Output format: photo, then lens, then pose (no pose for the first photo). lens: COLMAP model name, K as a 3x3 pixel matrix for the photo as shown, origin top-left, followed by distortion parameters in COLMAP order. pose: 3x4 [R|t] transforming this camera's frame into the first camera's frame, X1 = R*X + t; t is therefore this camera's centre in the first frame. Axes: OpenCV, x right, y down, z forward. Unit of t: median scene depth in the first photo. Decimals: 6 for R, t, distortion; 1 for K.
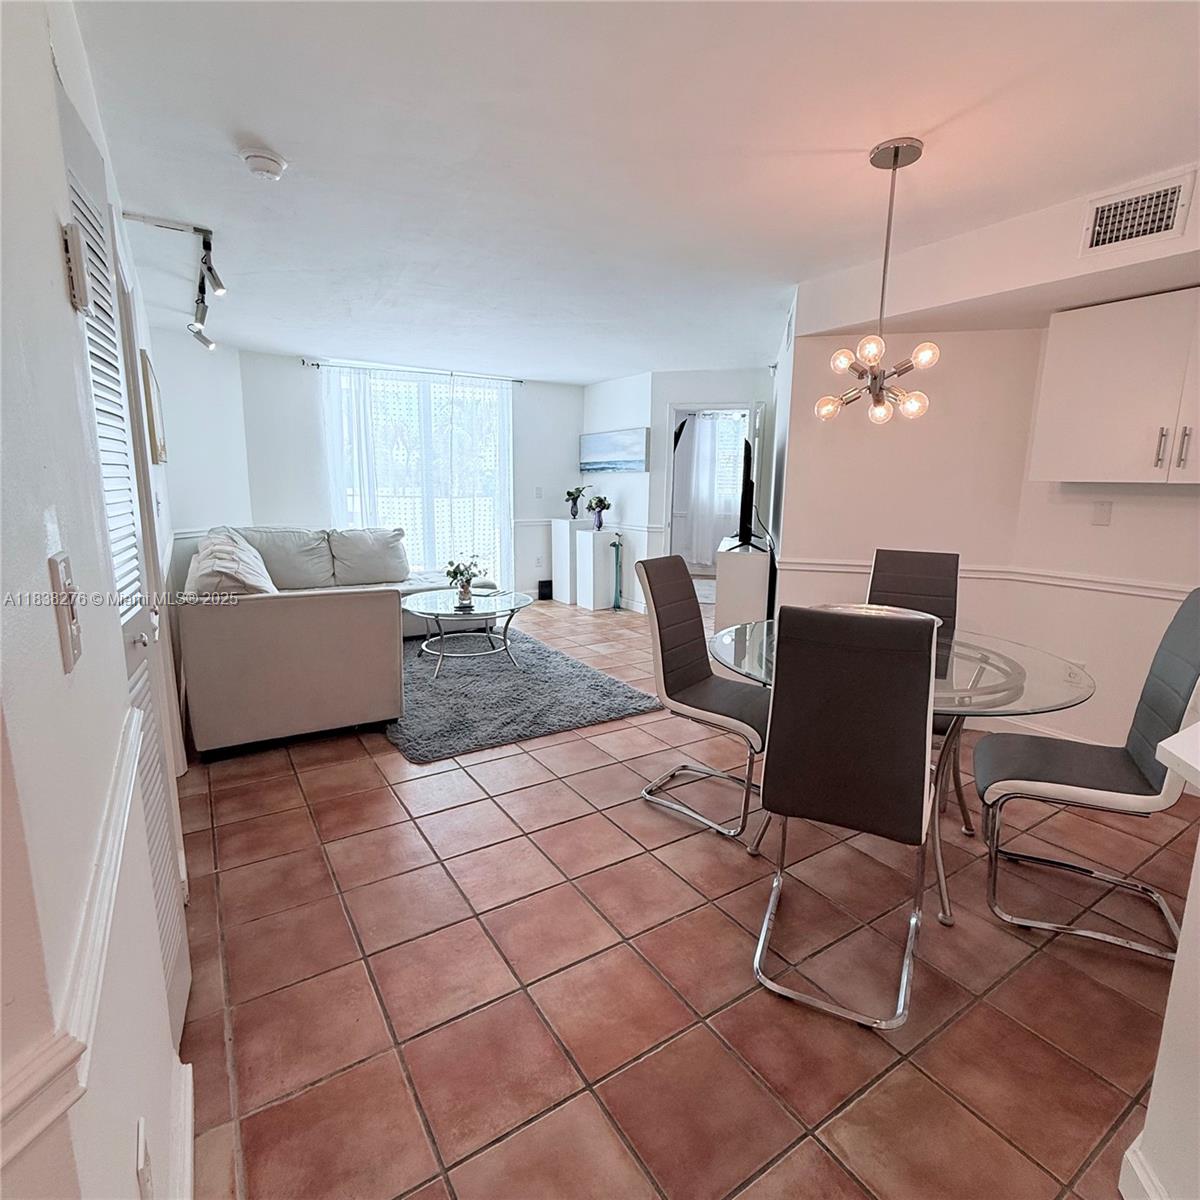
lens RADIAL K [[635.1, 0, 598.7], [0, 635.1, 597.6], [0, 0, 1]] dist [0.000255, -0.000859]
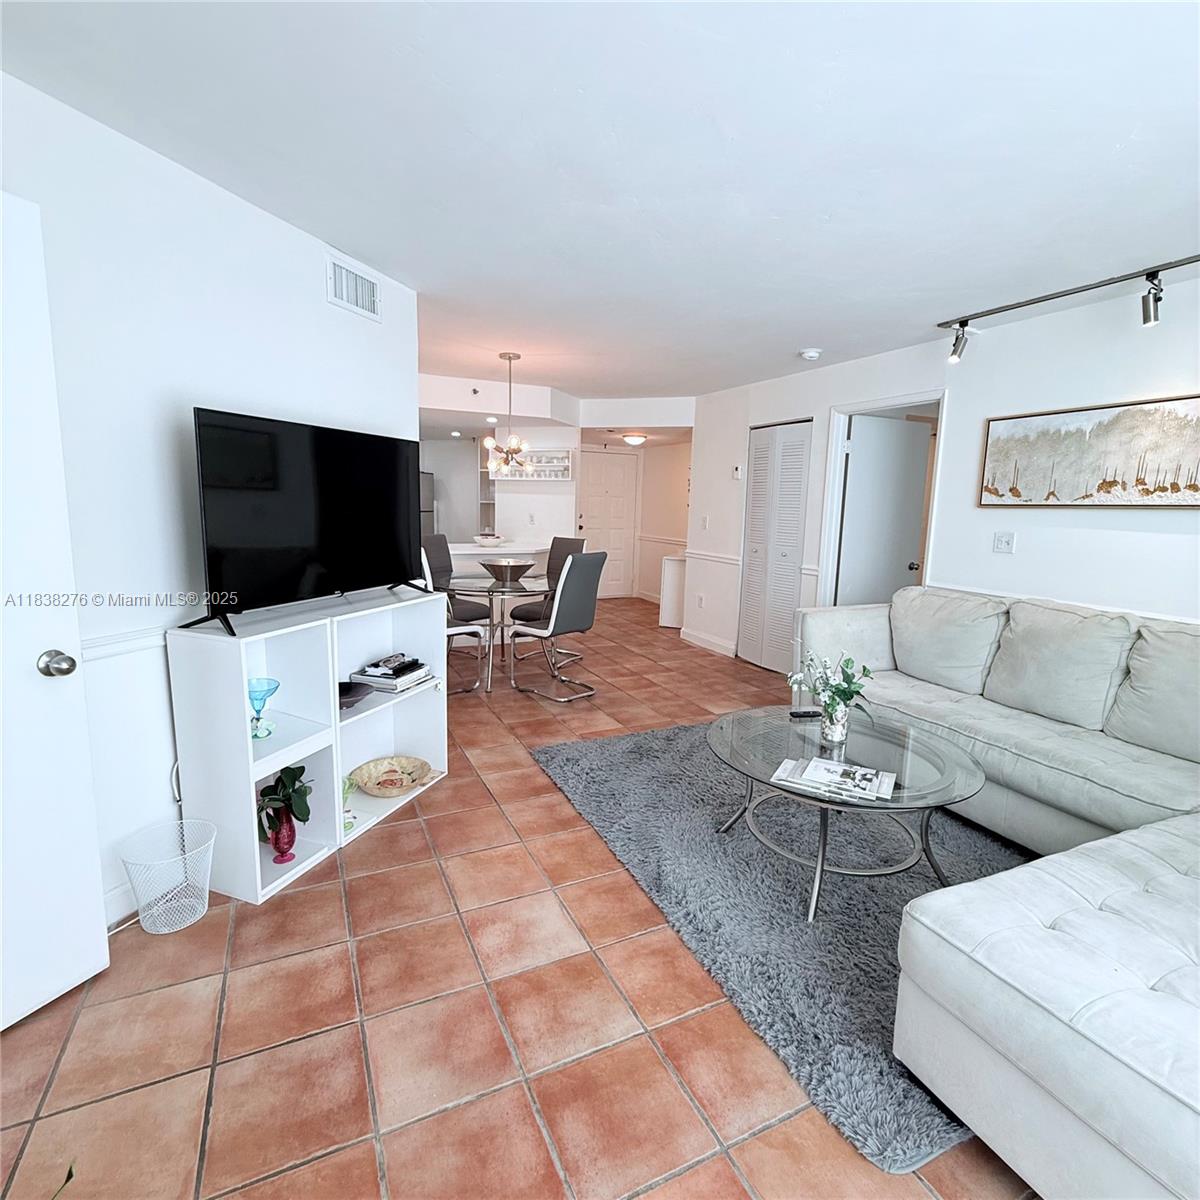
lens RADIAL K [[635.1, 0, 598.7], [0, 635.1, 597.6], [0, 0, 1]] dist [0.000255, -0.000859]
pose [[-0.991684, -0.057657, 0.115062, -0.126377], [-0.017291, 0.945618, 0.324819, -0.507220], [-0.127533, 0.320128, -0.938751, 2.712910]]
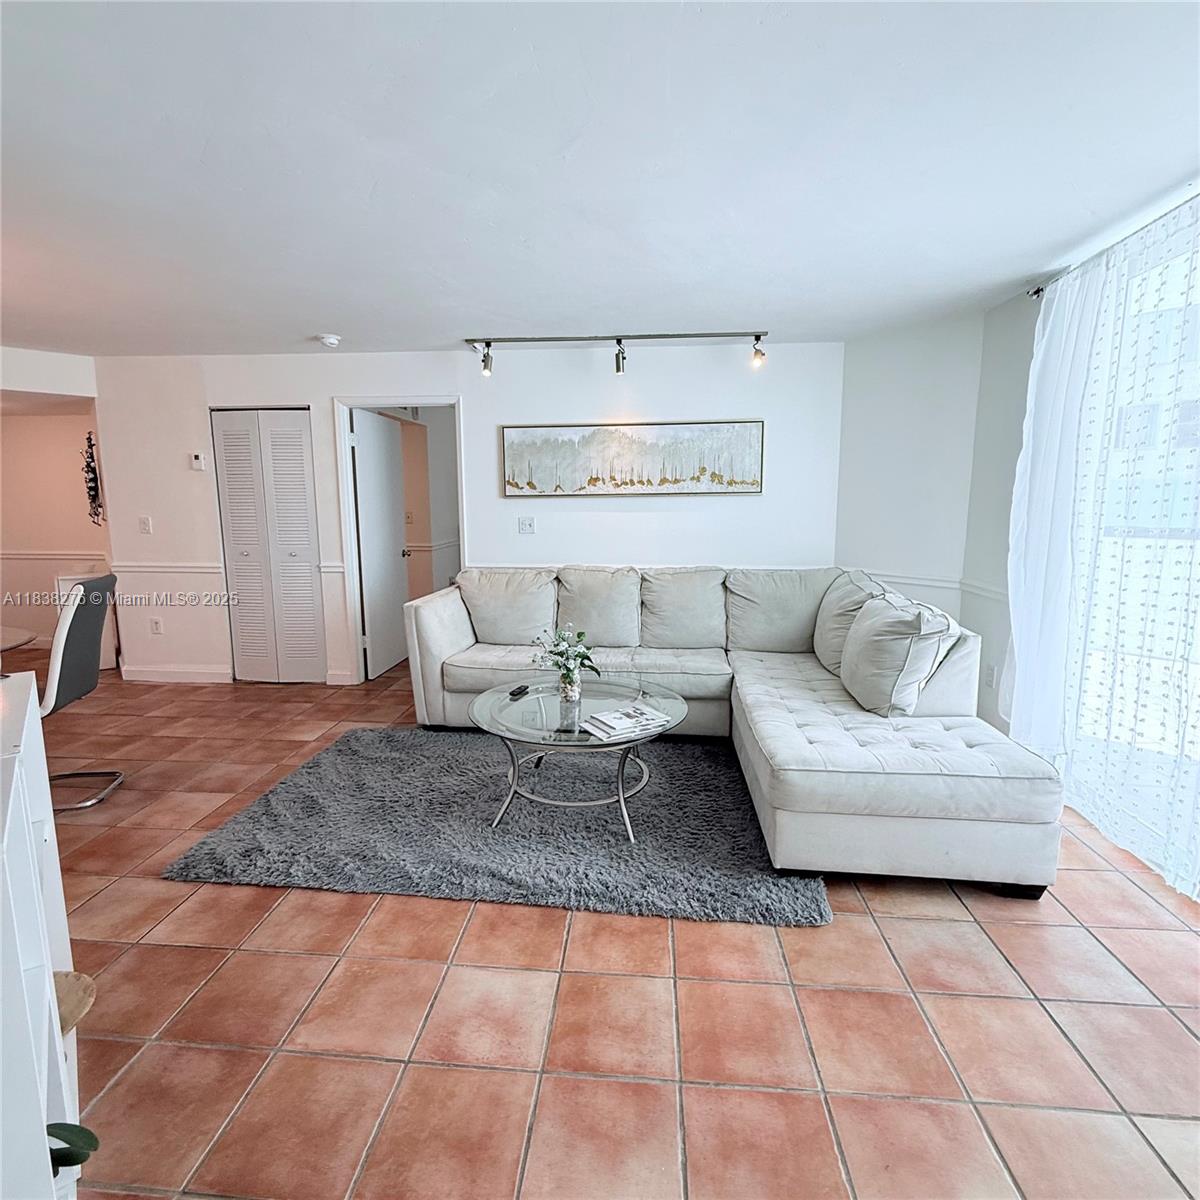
lens RADIAL K [[635.1, 0, 598.7], [0, 635.1, 597.6], [0, 0, 1]] dist [0.000255, -0.000859]
pose [[-0.604522, 0.107713, -0.789272, 0.465423], [-0.150425, 0.957554, 0.245893, -0.455764], [0.782256, 0.267374, -0.562660, 2.456111]]
